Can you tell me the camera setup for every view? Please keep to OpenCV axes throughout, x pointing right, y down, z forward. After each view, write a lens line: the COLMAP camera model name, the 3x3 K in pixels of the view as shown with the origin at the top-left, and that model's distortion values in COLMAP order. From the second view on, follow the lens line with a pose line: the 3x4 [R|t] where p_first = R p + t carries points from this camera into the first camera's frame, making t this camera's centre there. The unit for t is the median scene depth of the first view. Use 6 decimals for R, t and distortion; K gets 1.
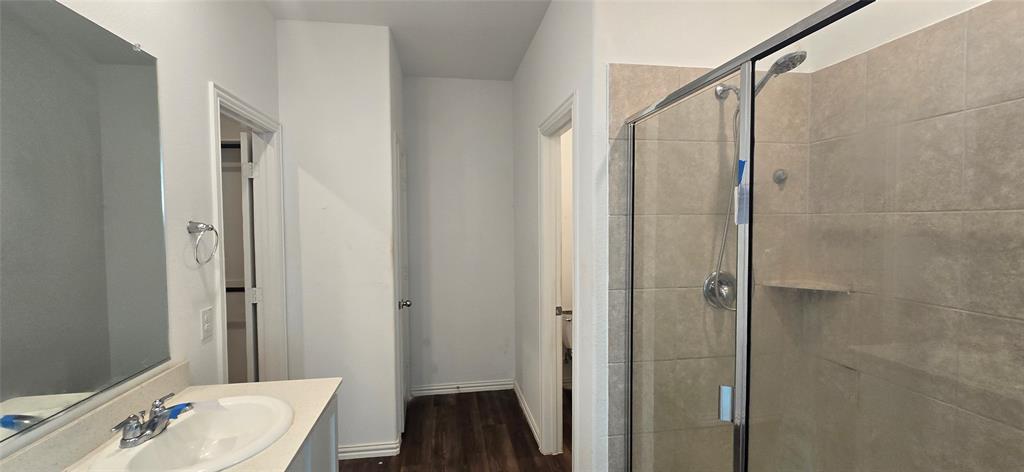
lens RADIAL K [[415.2, 0, 507.4], [0, 415.2, 238.6], [0, 0, 1]] dist [0.000964, -0.001195]
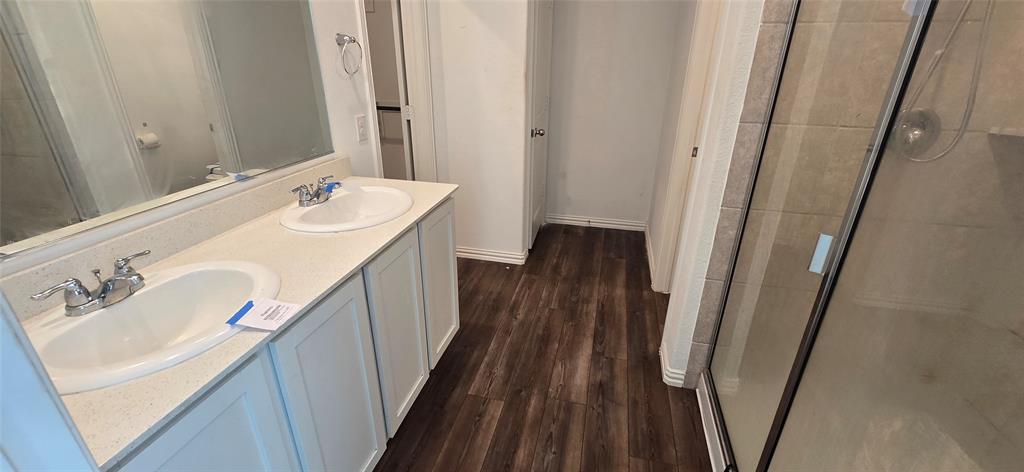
lens RADIAL K [[415.2, 0, 505.6], [0, 415.2, 235.1], [0, 0, 1]] dist [0.000964, -0.001195]
pose [[0.923484, 0.164423, -0.346615, 0.126860], [-0.029479, 0.931241, 0.363211, 0.041605], [0.382502, -0.325201, 0.864833, 0.016229]]
